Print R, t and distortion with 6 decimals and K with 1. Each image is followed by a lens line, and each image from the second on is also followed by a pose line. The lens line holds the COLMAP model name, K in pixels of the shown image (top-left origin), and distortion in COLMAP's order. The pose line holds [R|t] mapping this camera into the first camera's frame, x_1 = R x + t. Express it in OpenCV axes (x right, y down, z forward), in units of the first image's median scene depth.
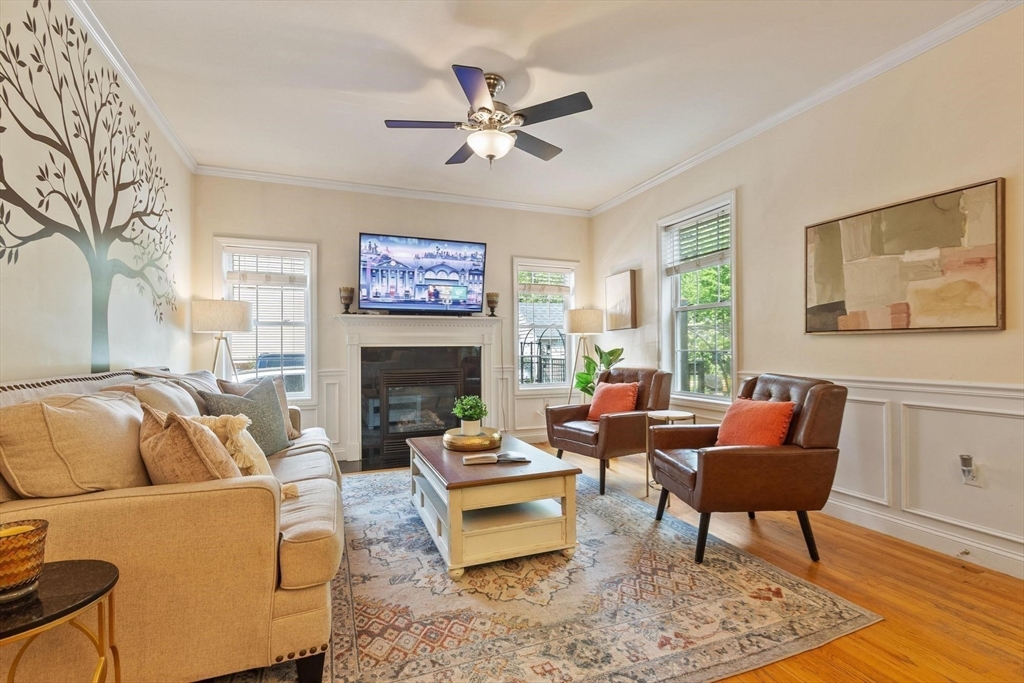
lens RADIAL K [[466.2, 0, 511.5], [0, 466.2, 345.7], [0, 0, 1]] dist [-0.001273, -0.000416]
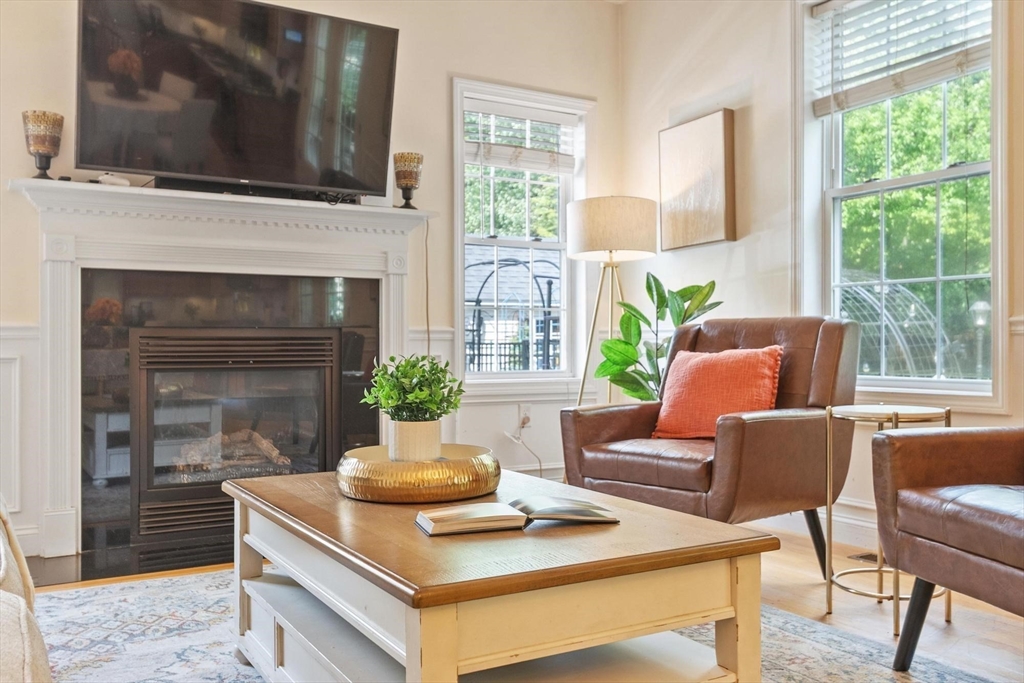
lens RADIAL K [[895.8, 0, 512.0], [0, 895.8, 341.5], [0, 0, 1]] dist [0.005555, 0.002887]
pose [[0.988398, 0.006156, 0.151762, -0.112749], [-0.006162, 0.999981, -0.000432, 0.092829], [-0.151762, -0.000508, 0.988417, 0.282957]]
